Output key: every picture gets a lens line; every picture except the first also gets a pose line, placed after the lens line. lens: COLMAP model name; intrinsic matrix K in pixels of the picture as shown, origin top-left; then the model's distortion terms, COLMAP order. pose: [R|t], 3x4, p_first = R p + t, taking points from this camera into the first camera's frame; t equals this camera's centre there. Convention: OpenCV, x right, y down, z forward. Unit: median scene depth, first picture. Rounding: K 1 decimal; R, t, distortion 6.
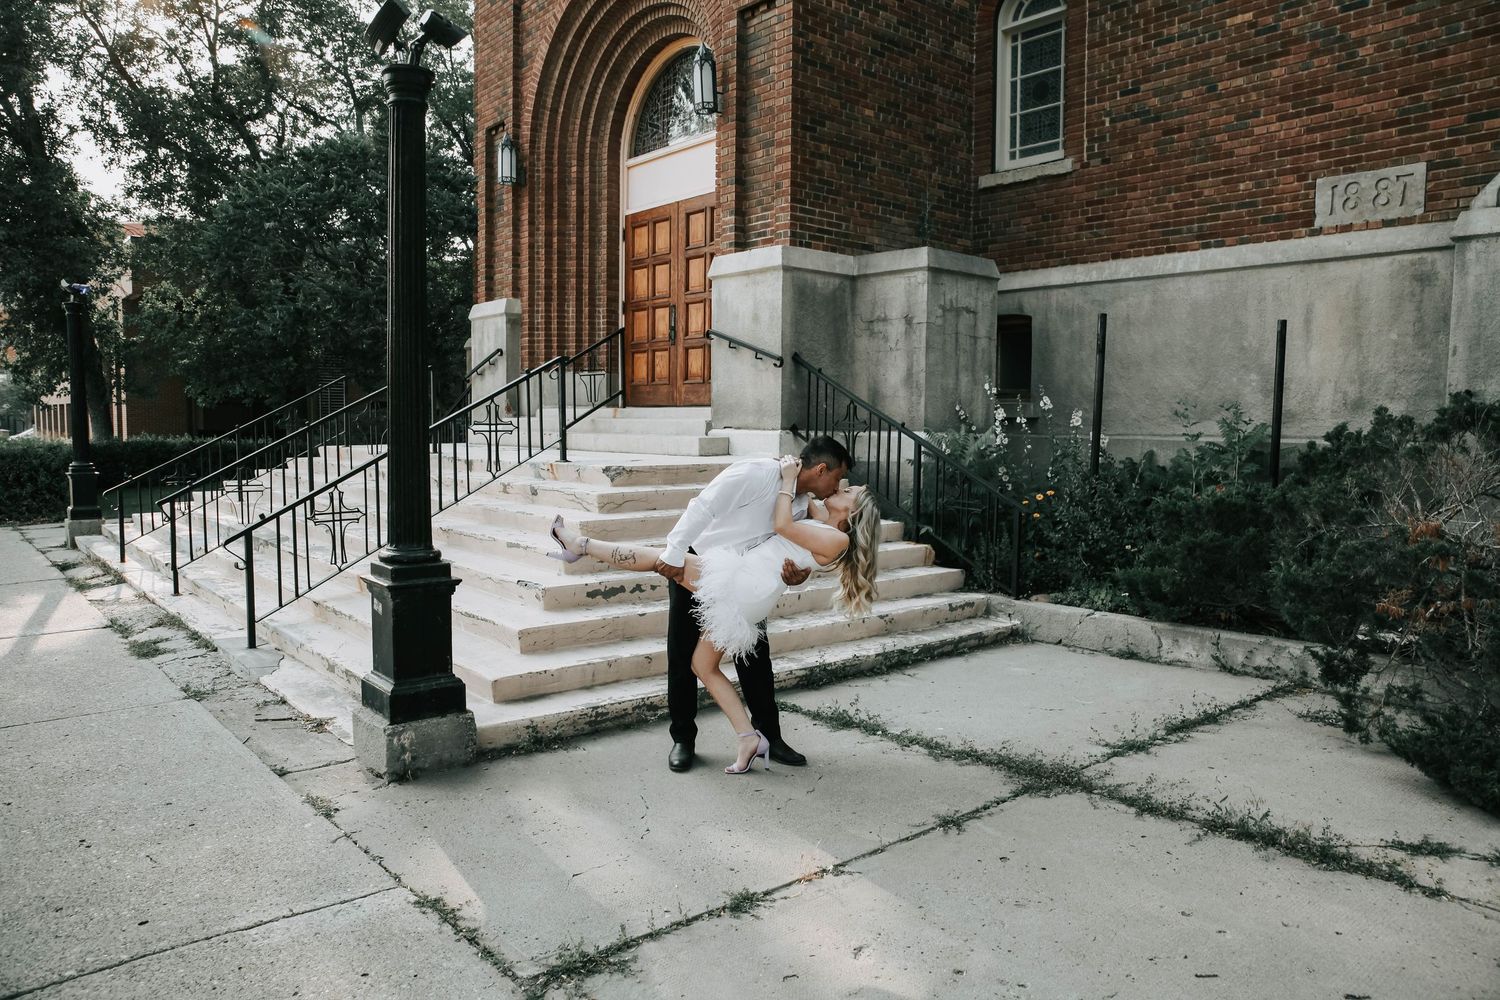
lens RADIAL K [[1019.7, 0, 749.2], [0, 1019.7, 507.4], [0, 0, 1]] dist [-0.110909, 0.085961]
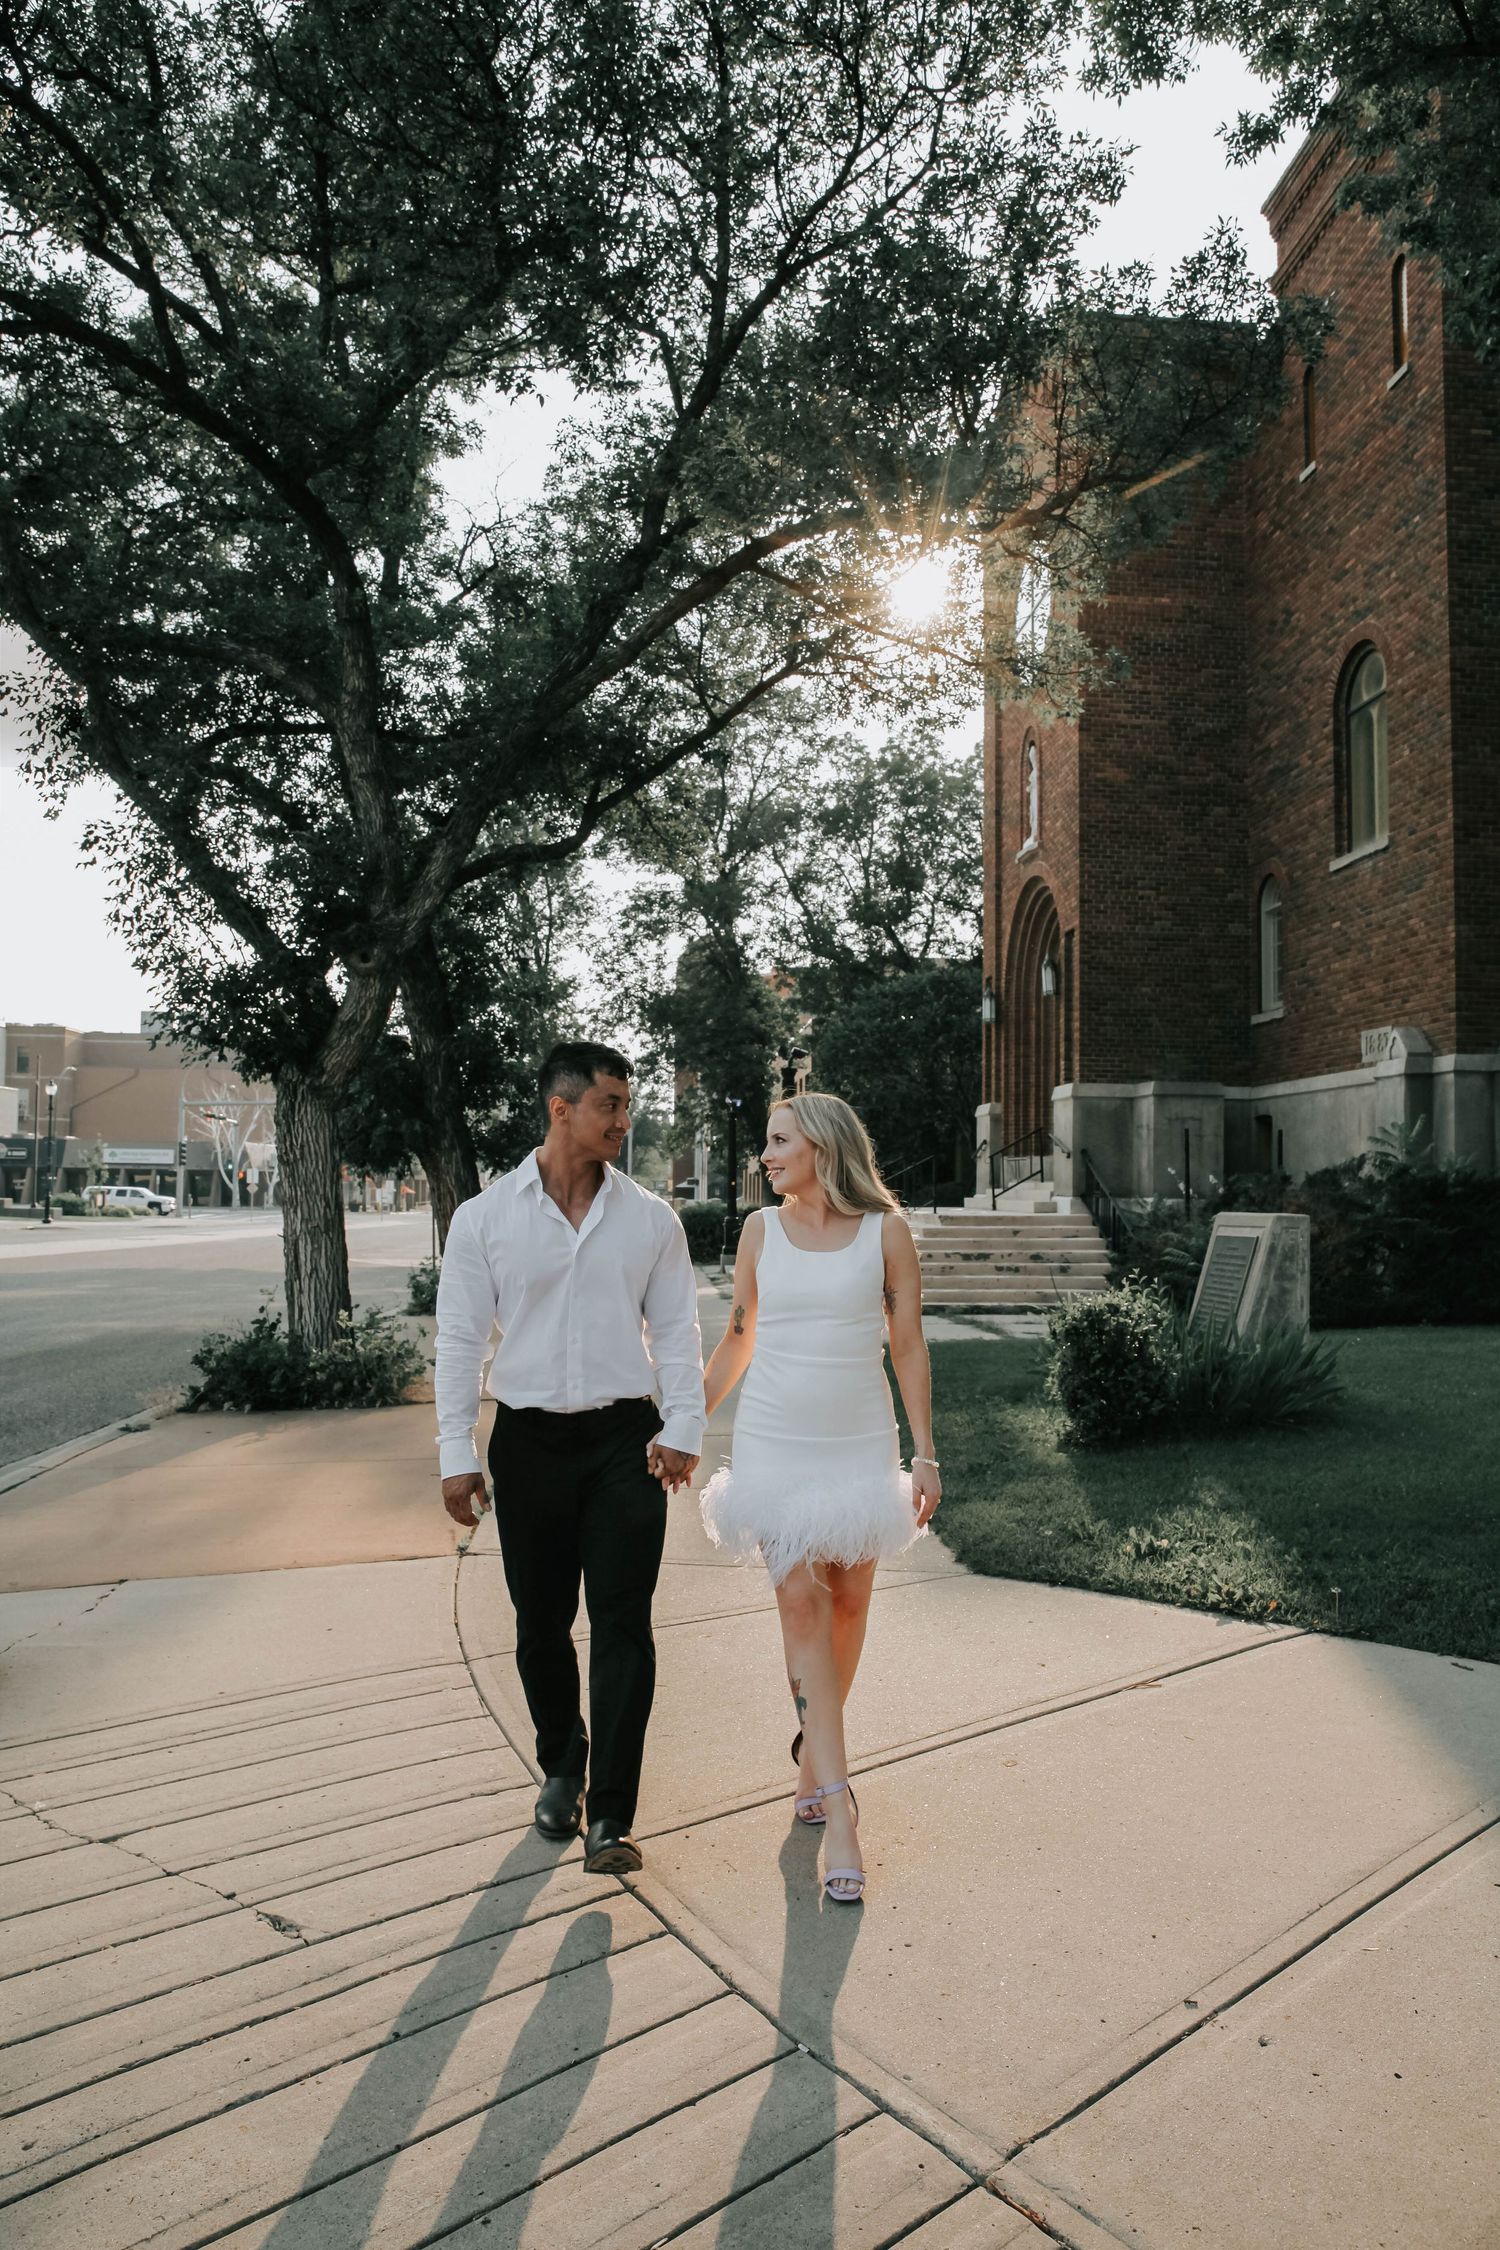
lens RADIAL K [[1529.5, 0, 753.9], [0, 1529.5, 1133.3], [0, 0, 1]] dist [-0.110909, 0.085961]
pose [[0.810080, -0.021147, -0.585938, 0.757215], [-0.053130, 0.992590, -0.109278, 0.084336], [0.583907, 0.119655, 0.802954, -0.910011]]
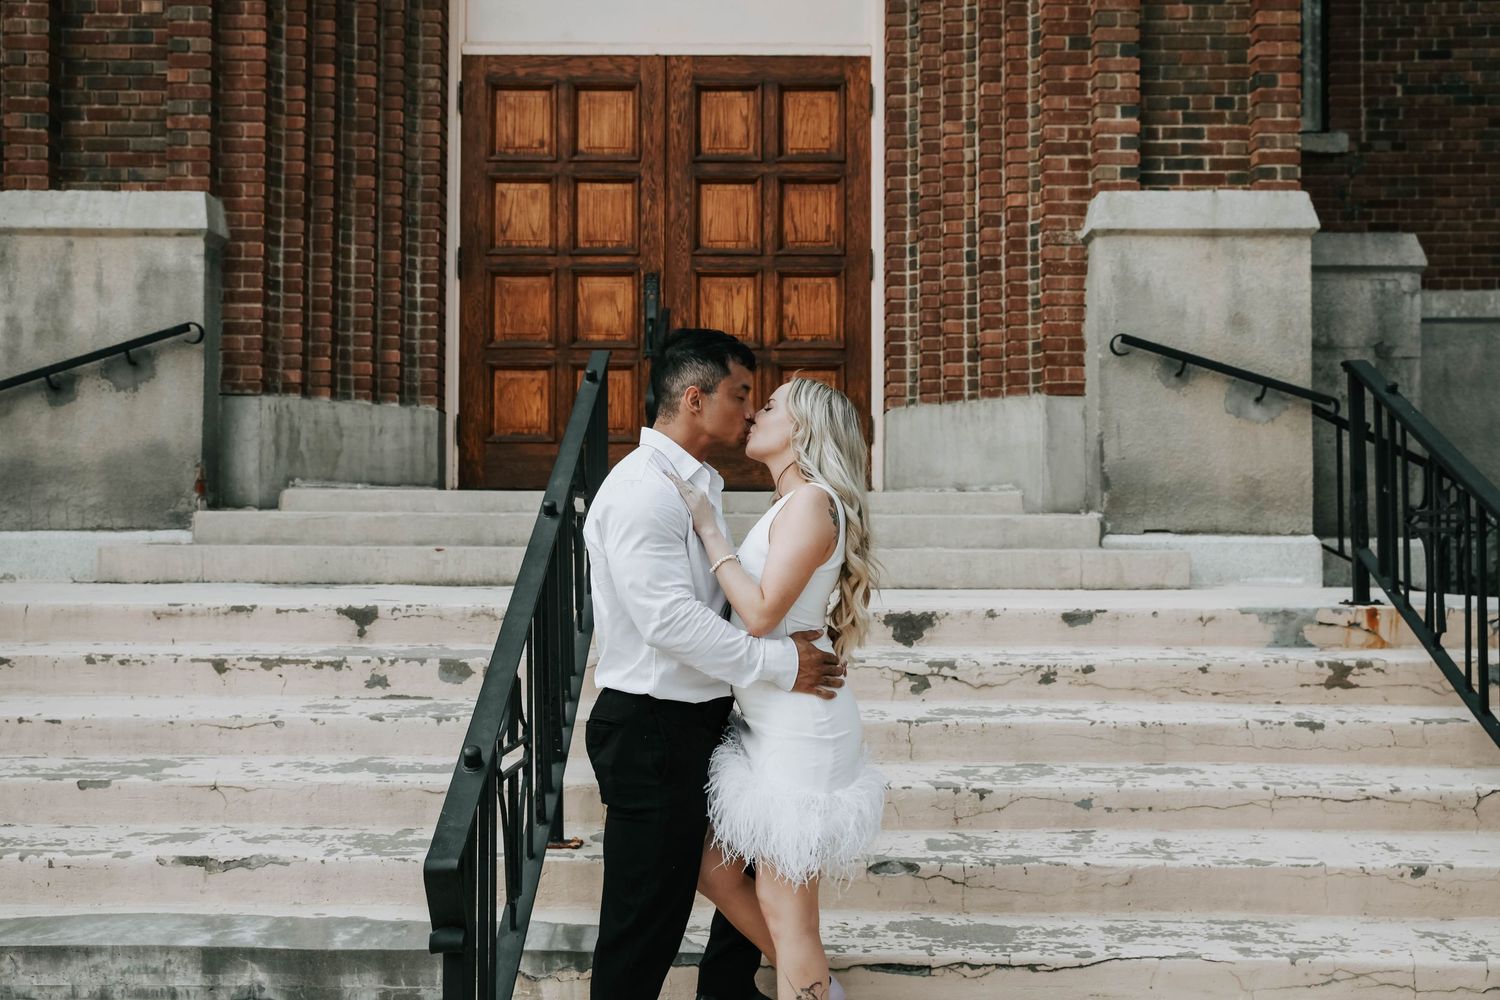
lens RADIAL K [[1443.9, 0, 749.3], [0, 1443.9, 539.7], [0, 0, 1]] dist [-0.018188, 0.108979]
pose [[0.660225, -0.008254, 0.751023, -0.535430], [0.063901, 0.996931, -0.045219, -0.041883], [-0.748345, 0.077846, 0.658726, 0.523133]]
